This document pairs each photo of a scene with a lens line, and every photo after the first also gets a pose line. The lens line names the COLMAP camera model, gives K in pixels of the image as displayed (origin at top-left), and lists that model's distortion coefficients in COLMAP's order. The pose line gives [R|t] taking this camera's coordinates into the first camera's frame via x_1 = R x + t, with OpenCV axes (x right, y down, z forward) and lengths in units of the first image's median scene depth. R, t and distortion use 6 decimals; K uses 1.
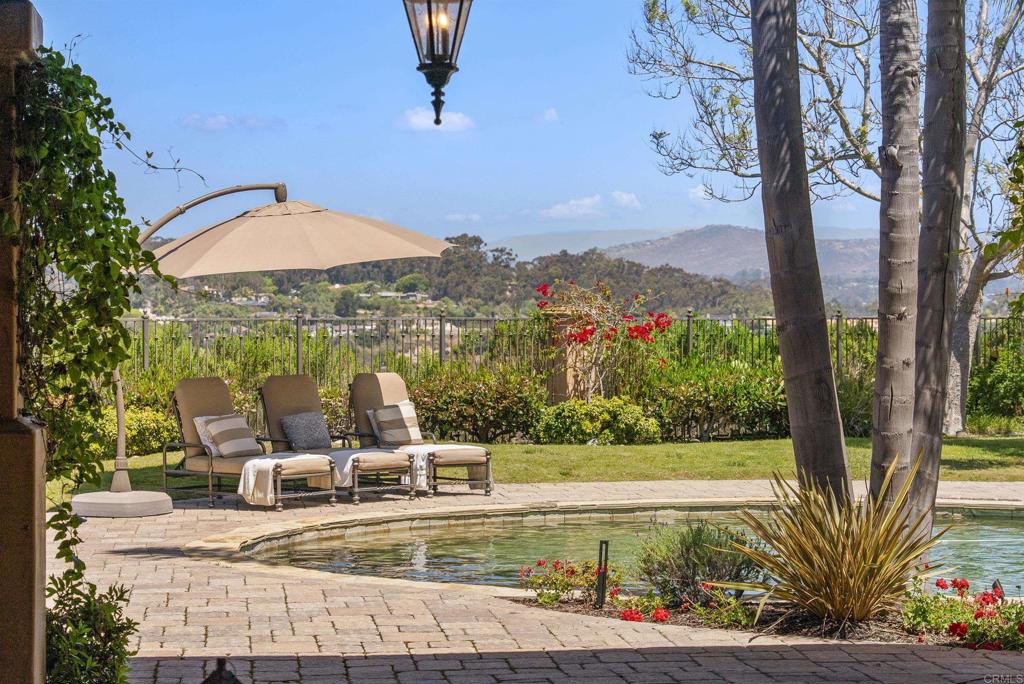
lens RADIAL K [[2578.9, 0, 512.0], [0, 2578.9, 342.0], [0, 0, 1]] dist [0.005899, -0.155719]
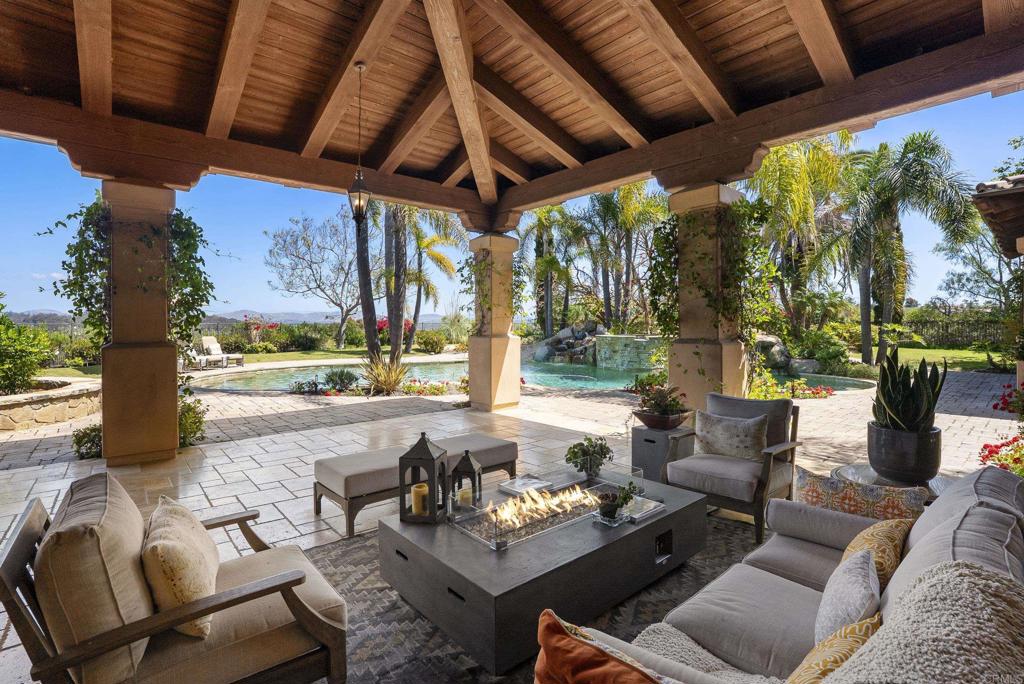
lens RADIAL K [[486.4, 0, 515.4], [0, 486.4, 329.1], [0, 0, 1]] dist [-0.067995, 0.030991]
pose [[0.827959, -0.009993, 0.560700, -0.075926], [0.014180, 0.999895, -0.003117, 0.010451], [-0.560610, 0.010531, 0.828013, 0.168401]]
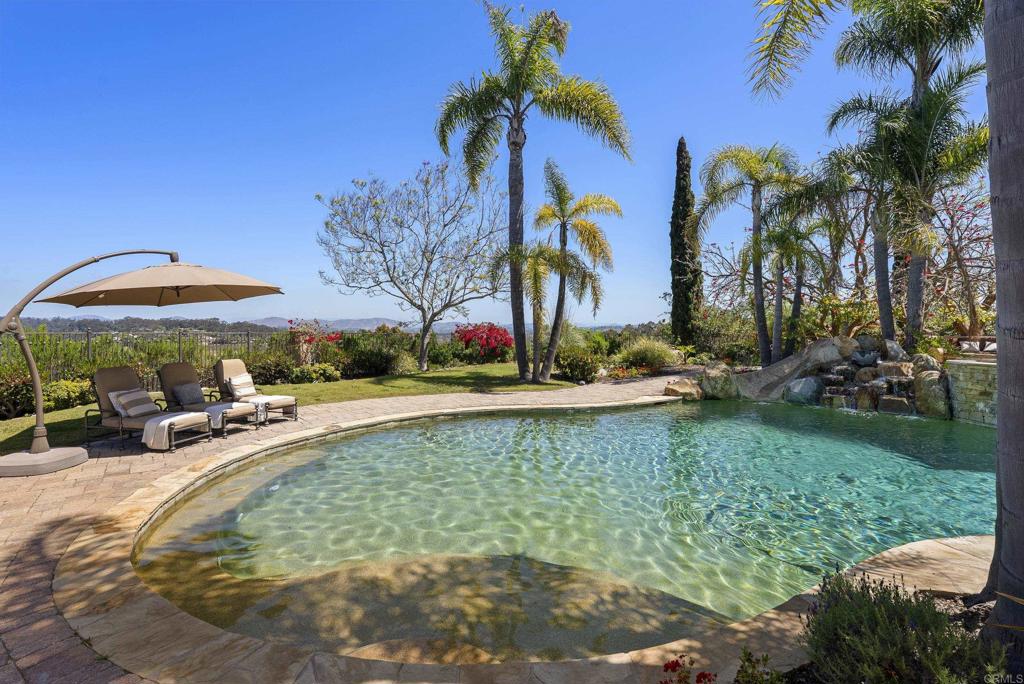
lens RADIAL K [[486.4, 0, 515.4], [0, 486.4, 329.1], [0, 0, 1]] dist [-0.067995, 0.030991]
pose [[0.854128, 0.003736, 0.520050, -0.059510], [0.008024, 0.999760, -0.020363, -0.002316], [-0.520001, 0.021565, 0.853893, 0.620227]]
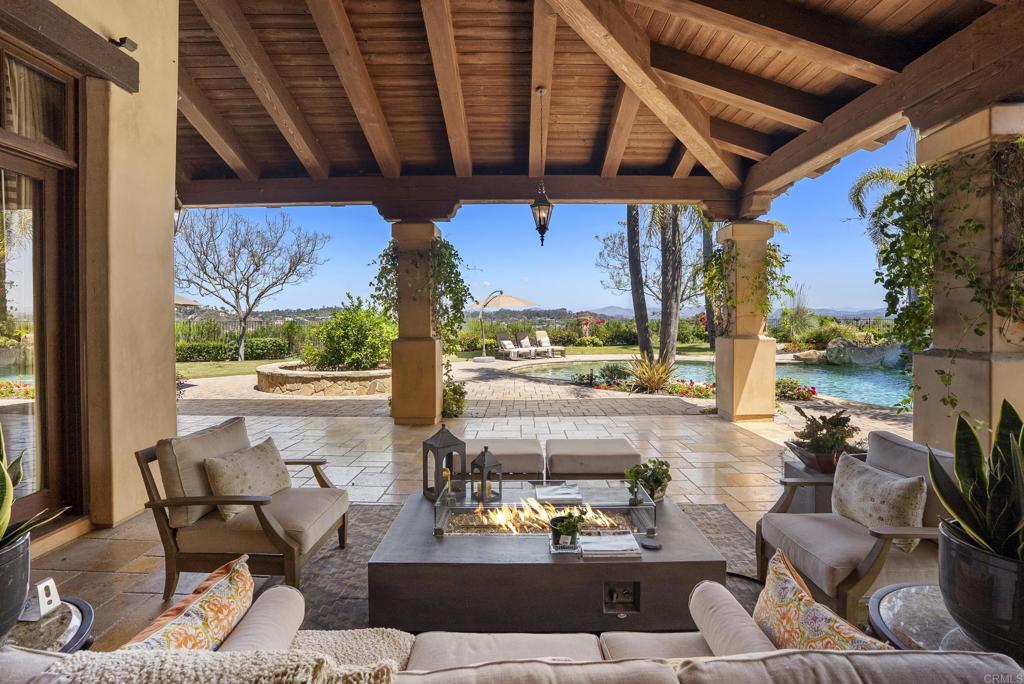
lens RADIAL K [[486.4, 0, 515.4], [0, 486.4, 329.1], [0, 0, 1]] dist [-0.067995, 0.030991]
pose [[0.993256, -0.004288, -0.115859, 0.003257], [0.004455, 0.999989, 0.001184, 0.008044], [0.115853, -0.001692, 0.993265, 0.146384]]
